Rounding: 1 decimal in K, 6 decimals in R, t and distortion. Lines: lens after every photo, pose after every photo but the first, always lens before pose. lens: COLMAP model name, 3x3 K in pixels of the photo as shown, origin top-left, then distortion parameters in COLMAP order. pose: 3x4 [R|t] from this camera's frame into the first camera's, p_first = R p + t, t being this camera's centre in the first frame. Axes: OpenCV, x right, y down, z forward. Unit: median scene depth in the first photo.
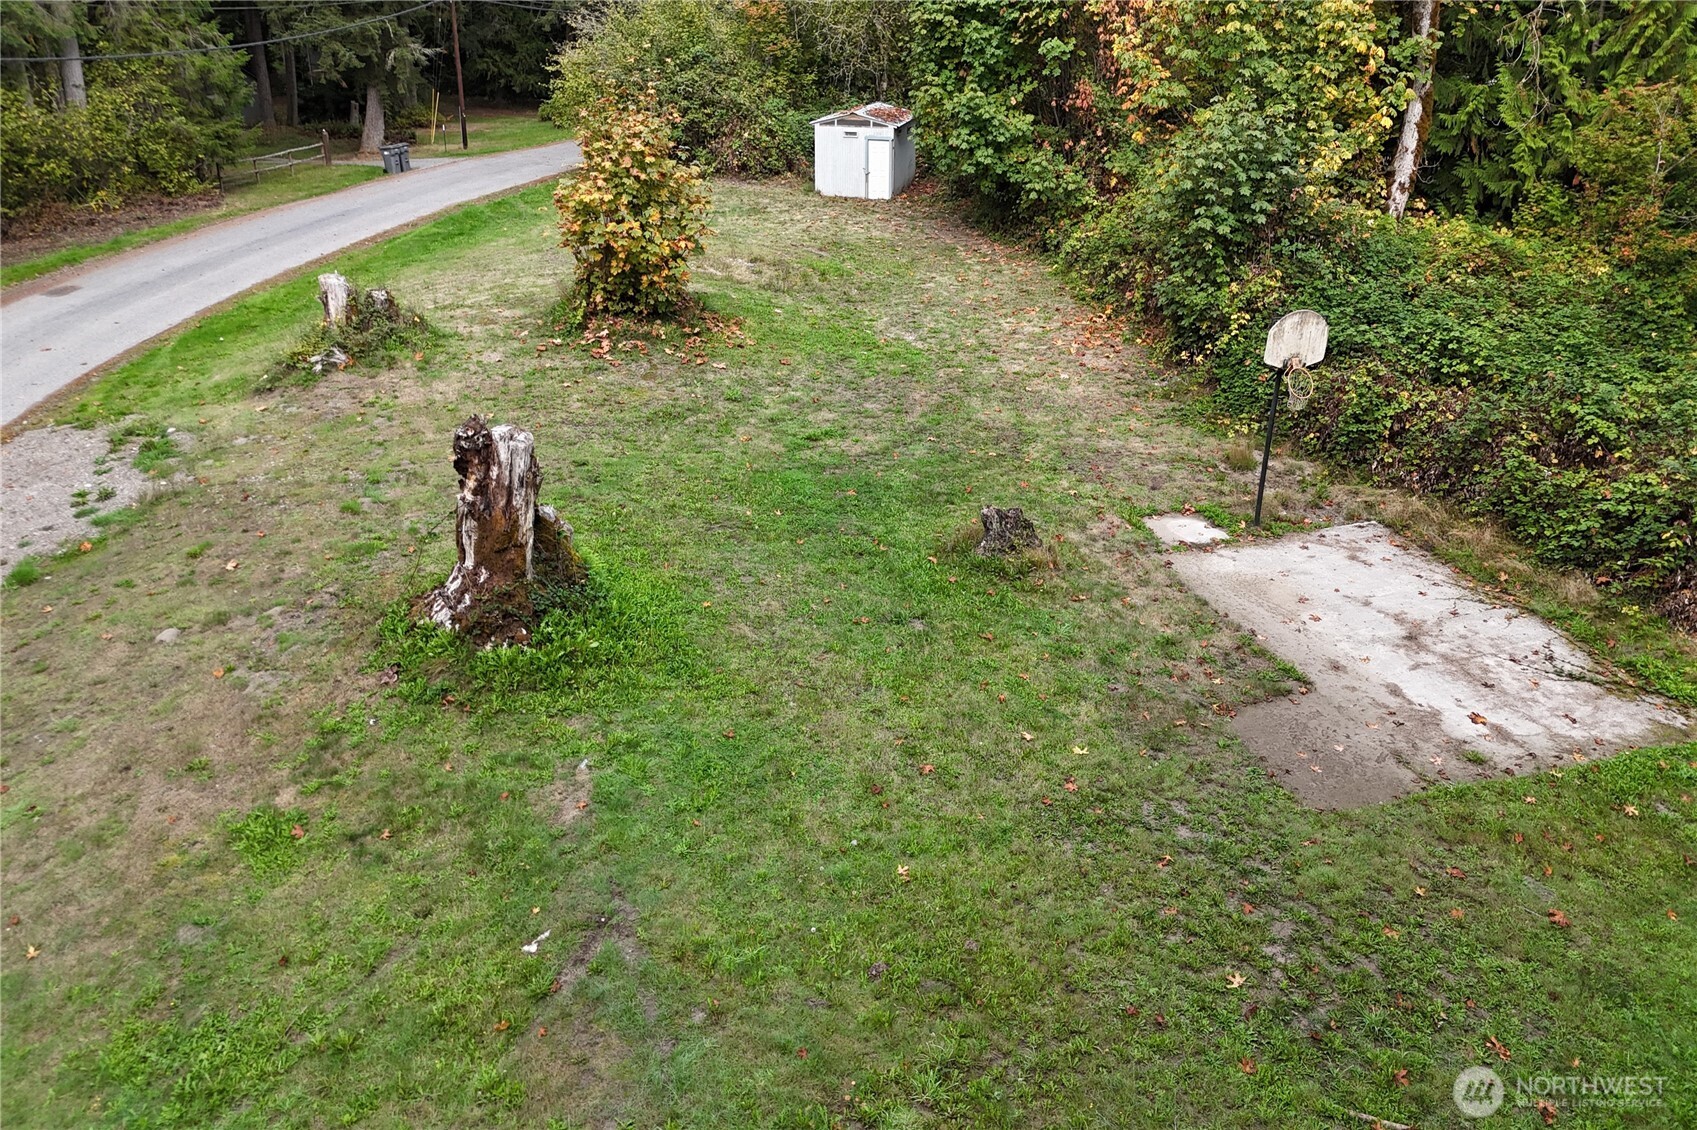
lens RADIAL K [[1168.2, 0, 857.3], [0, 1168.2, 512.8], [0, 0, 1]] dist [0.060919, -0.030546]
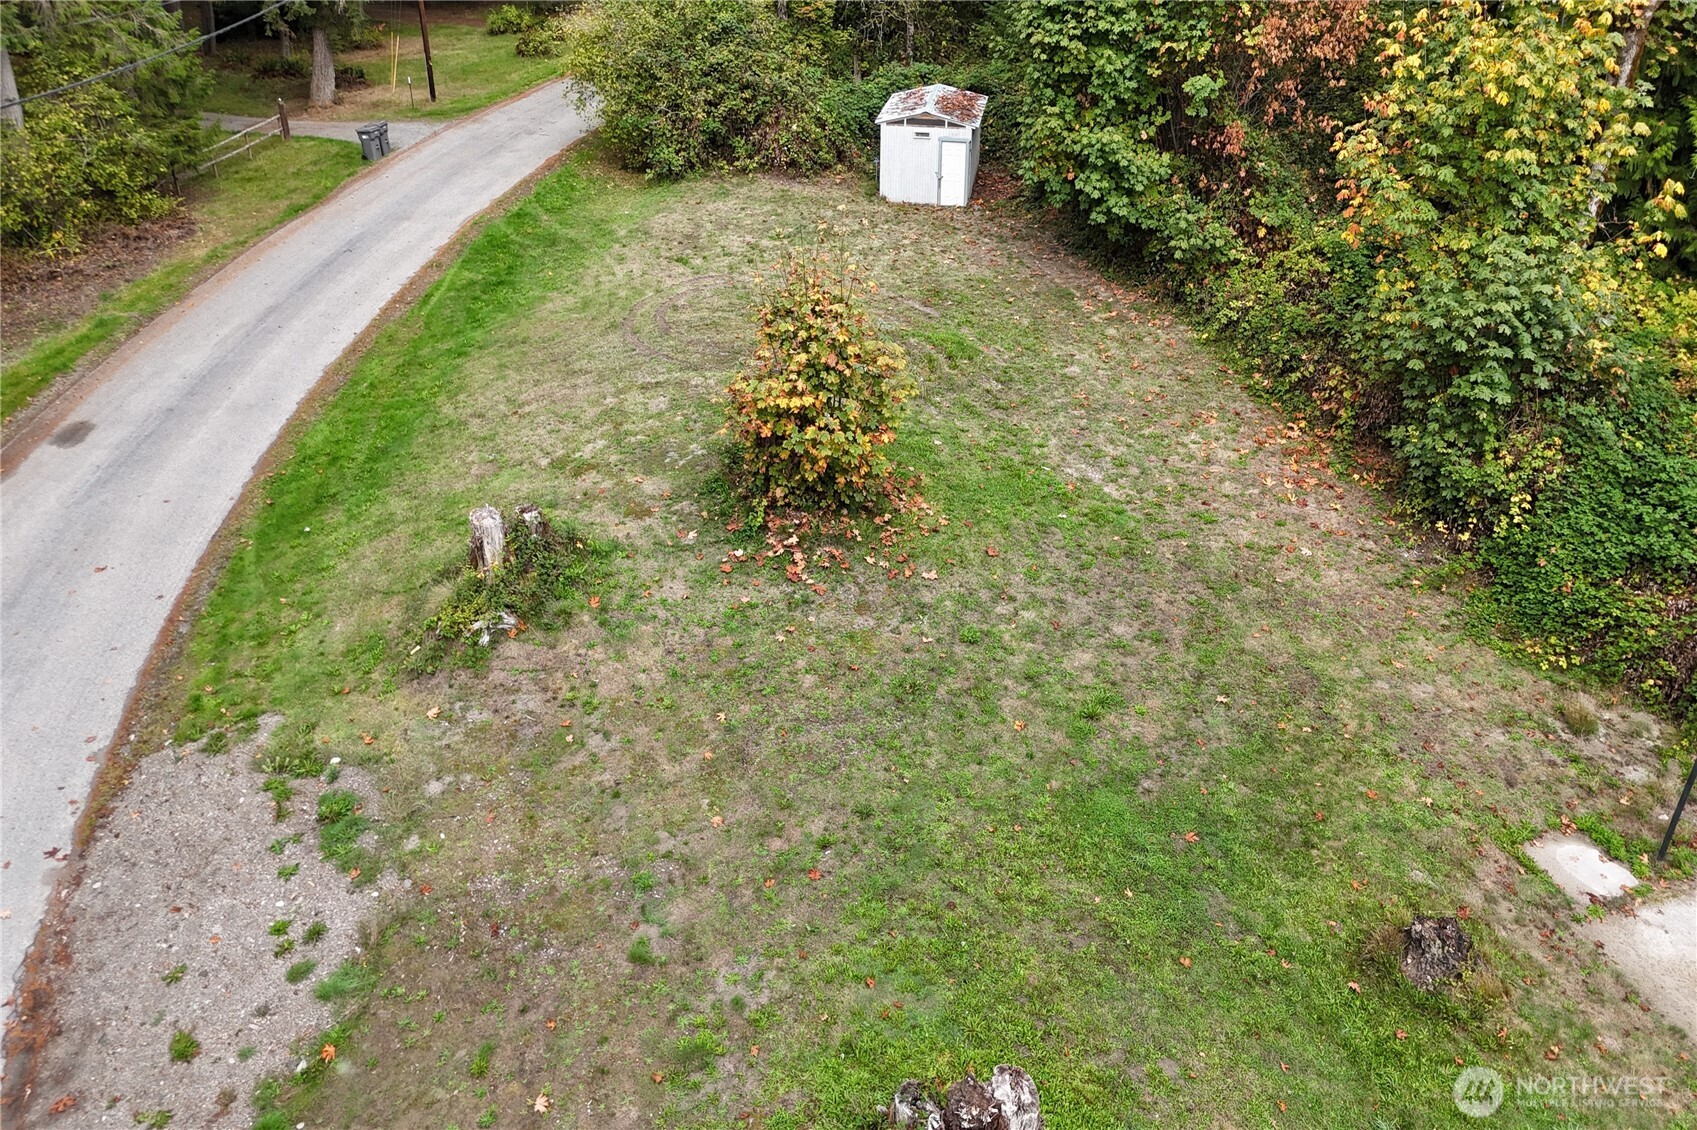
lens RADIAL K [[1168.2, 0, 831.6], [0, 1168.2, 448.6], [0, 0, 1]] dist [0.060919, -0.030546]
pose [[0.996463, -0.039911, 0.073946, -0.185282], [0.031307, 0.992980, 0.114064, -0.235547], [-0.077980, -0.111346, 0.990718, 0.120906]]
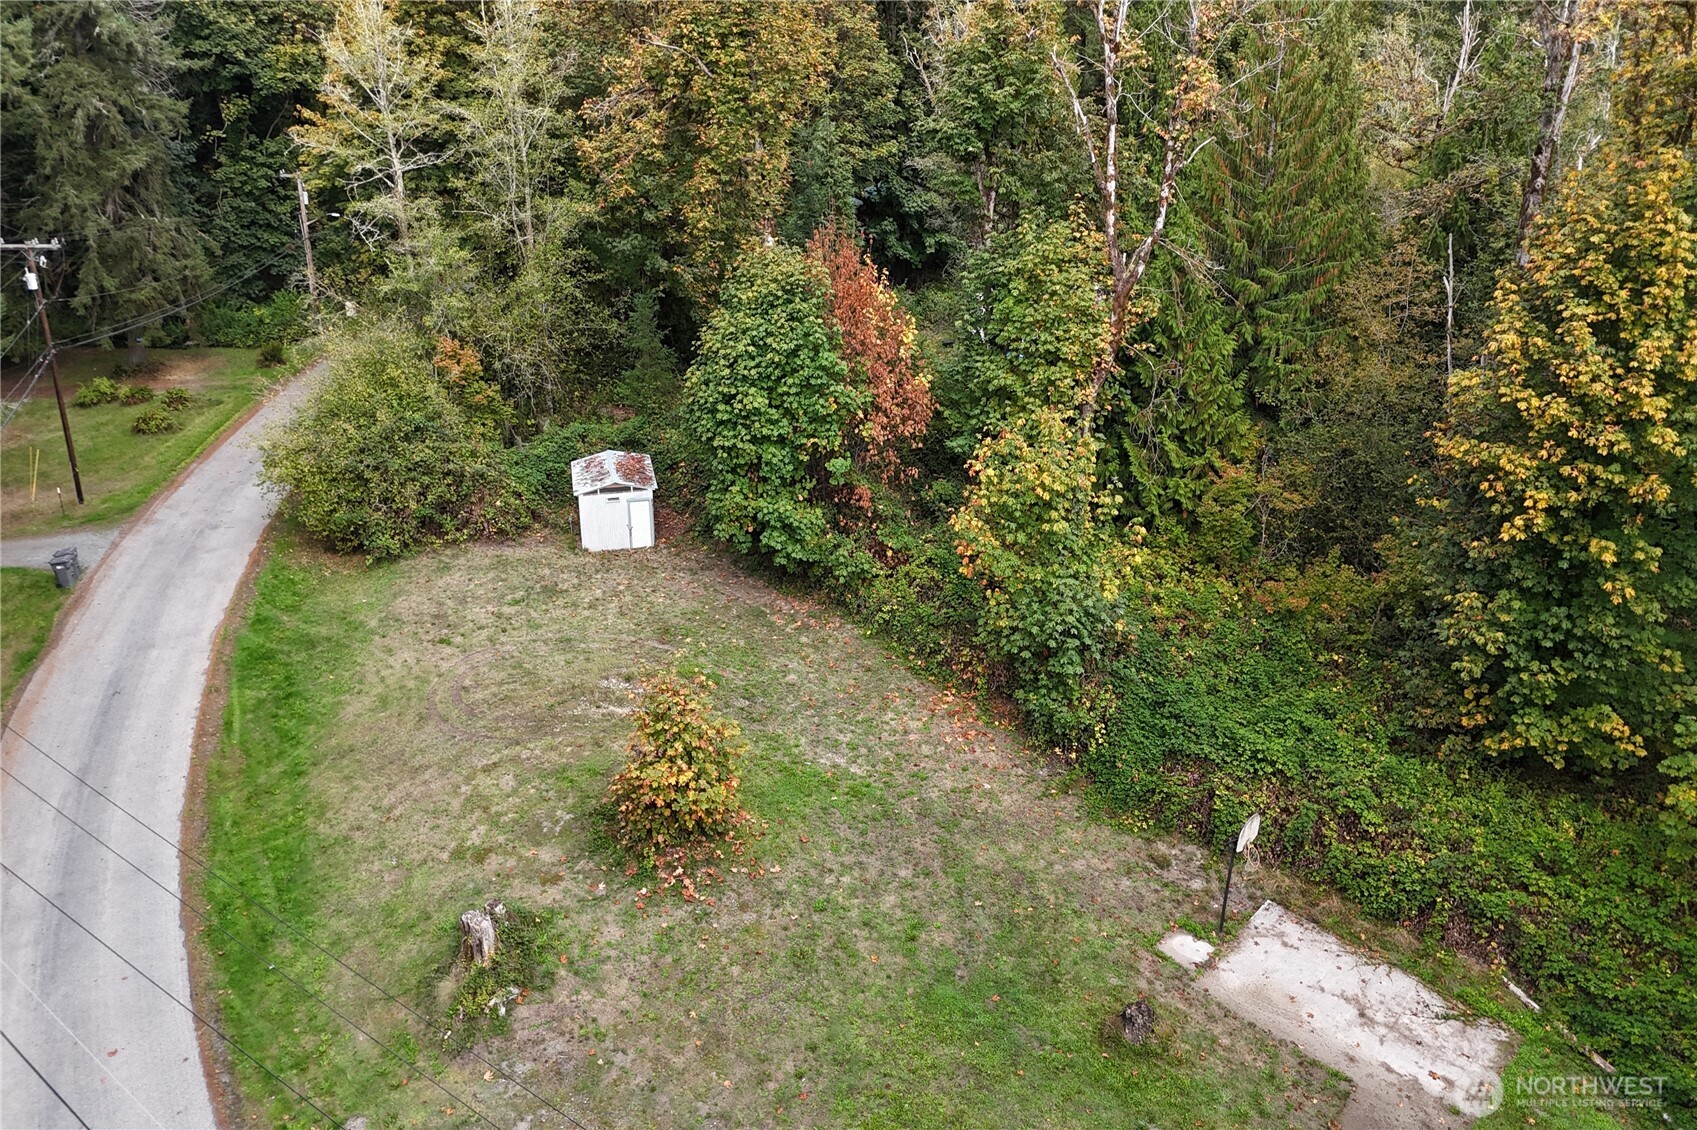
lens RADIAL K [[1168.2, 0, 824.5], [0, 1168.2, 567.4], [0, 0, 1]] dist [0.060919, -0.030546]
pose [[0.877761, -0.192385, 0.438775, -0.405140], [0.176002, 0.981282, 0.078163, -0.385580], [-0.445599, 0.008617, 0.895191, -0.090195]]
